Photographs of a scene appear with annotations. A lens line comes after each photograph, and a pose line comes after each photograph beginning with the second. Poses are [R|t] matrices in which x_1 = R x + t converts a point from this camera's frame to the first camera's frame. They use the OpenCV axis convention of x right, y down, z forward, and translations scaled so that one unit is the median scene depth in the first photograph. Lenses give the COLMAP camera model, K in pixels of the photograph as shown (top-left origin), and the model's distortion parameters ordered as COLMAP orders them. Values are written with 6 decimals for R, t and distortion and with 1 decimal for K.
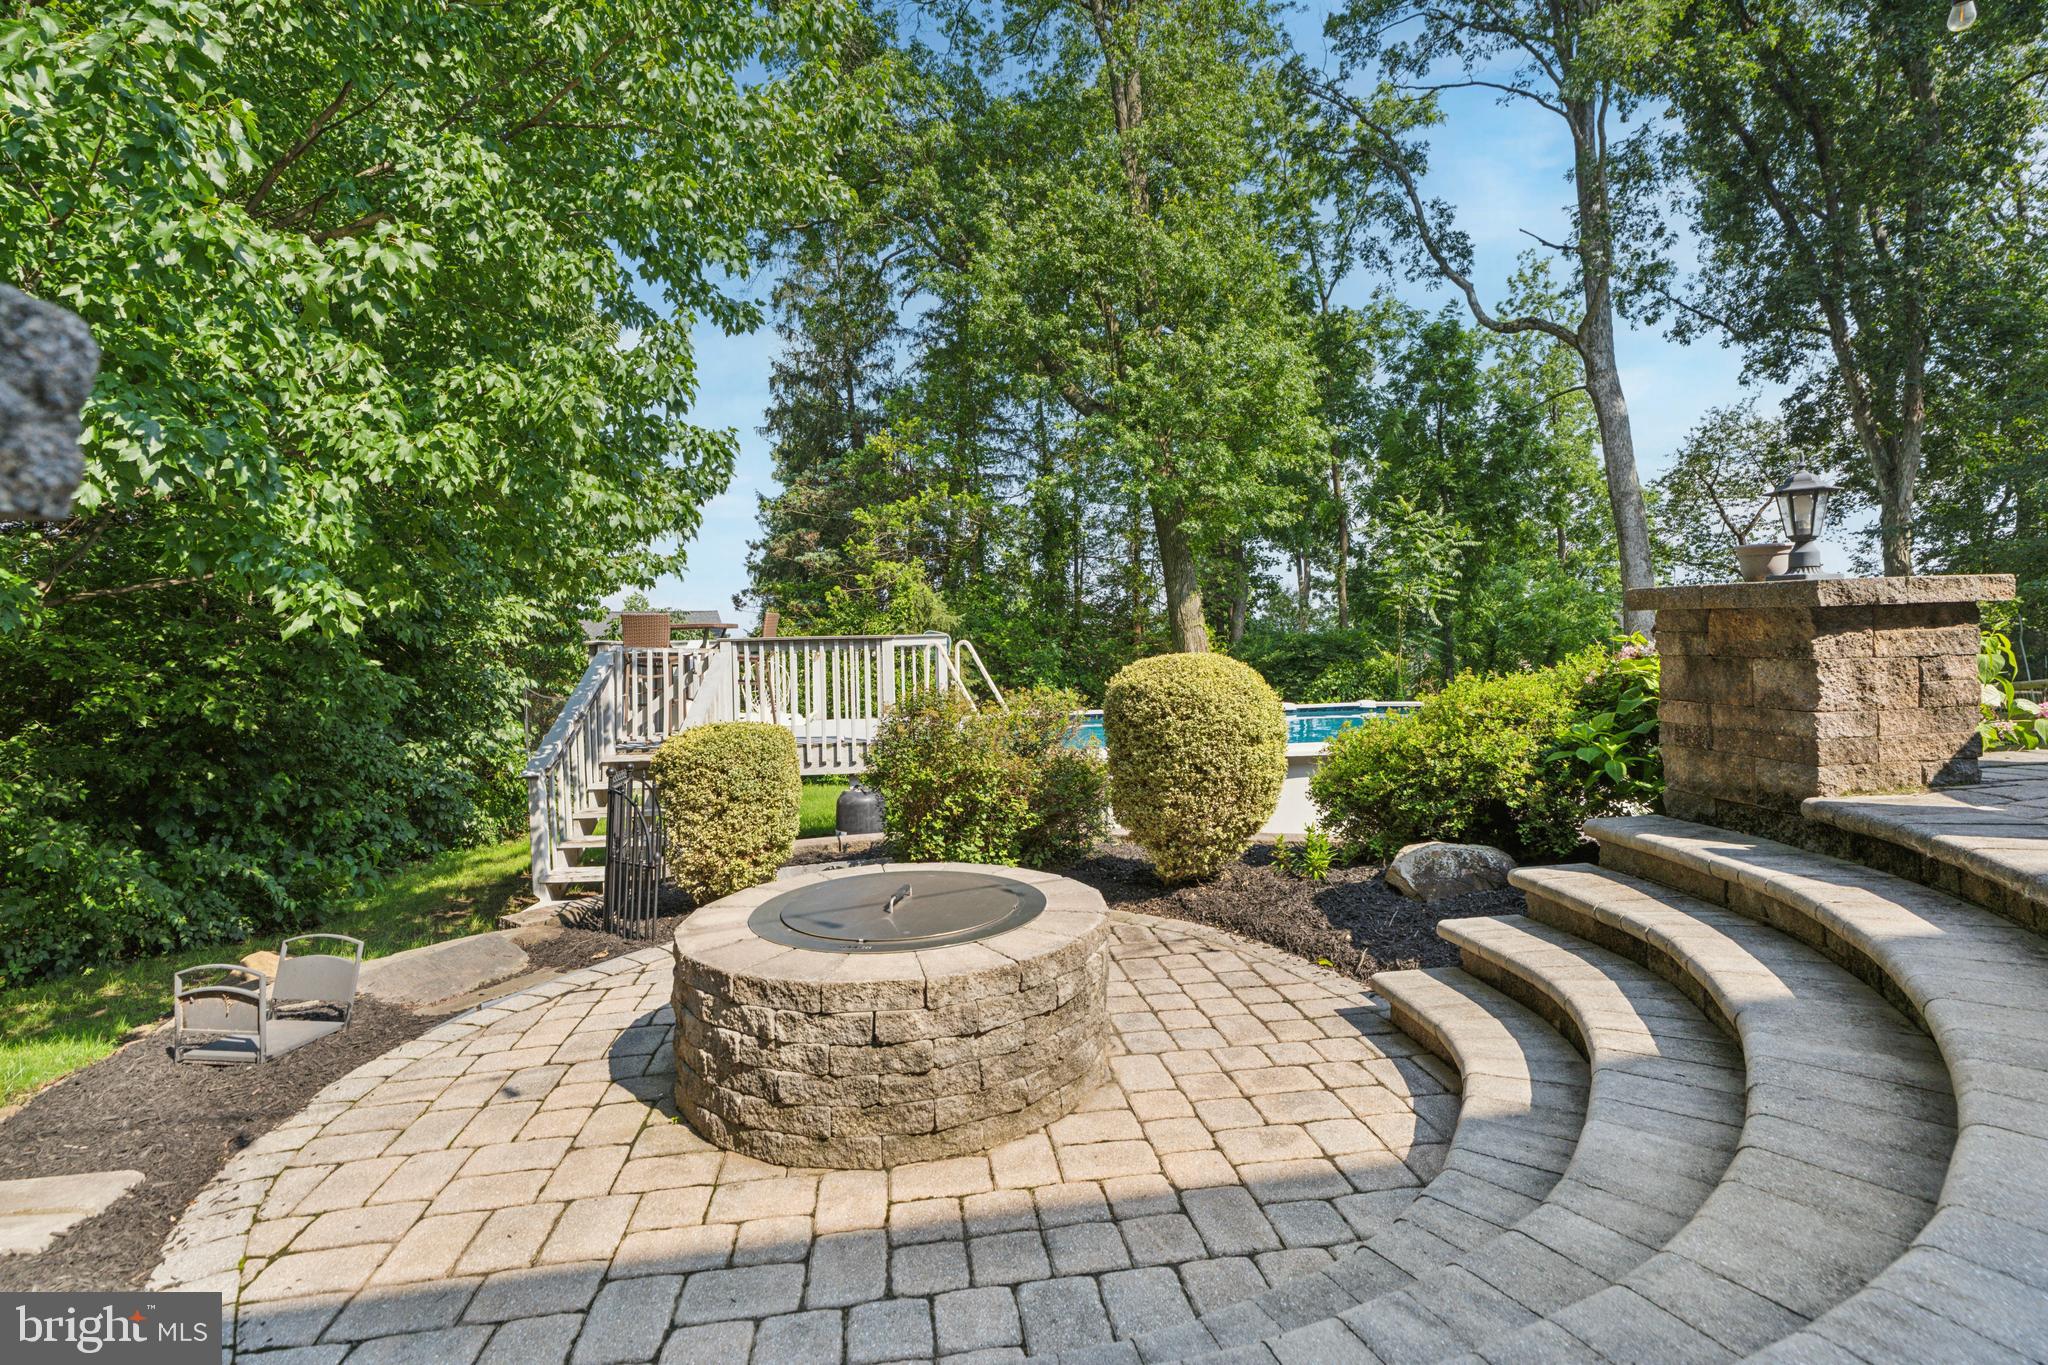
lens RADIAL K [[939.4, 0, 1016.7], [0, 939.4, 683.4], [0, 0, 1]] dist [0.003670, 0.001287]
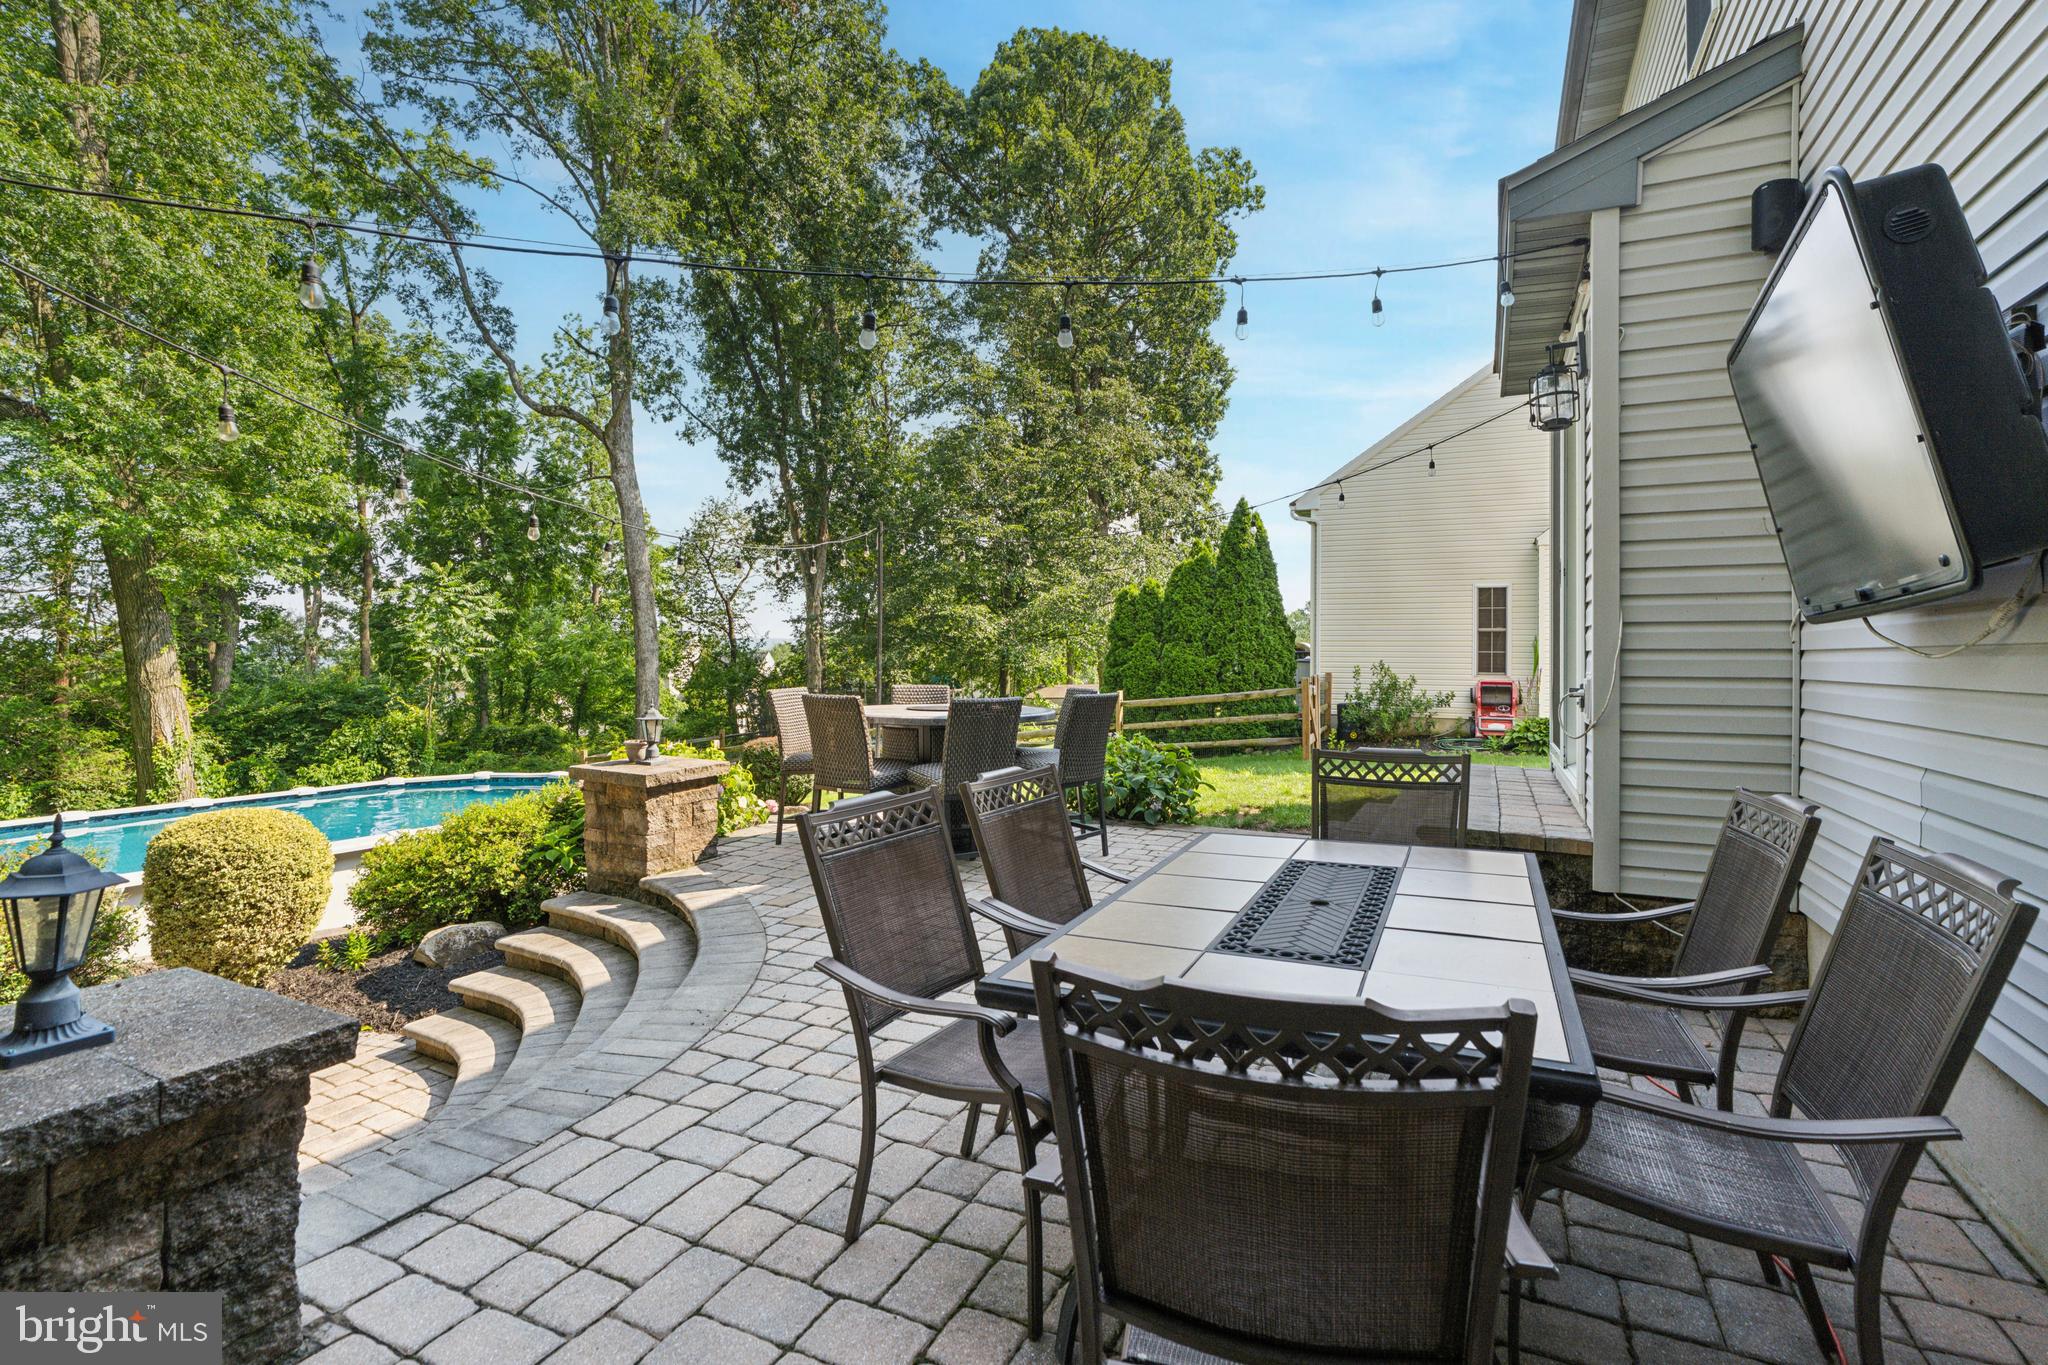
lens RADIAL K [[928.4, 0, 1062.9], [0, 928.4, 650.1], [0, 0, 1]] dist [-0.022853, 0.009688]
pose [[0.550027, 0.038910, 0.834240, -0.050938], [0.008156, 0.998616, -0.051954, -0.036519], [-0.835107, 0.035380, 0.548948, -0.124973]]
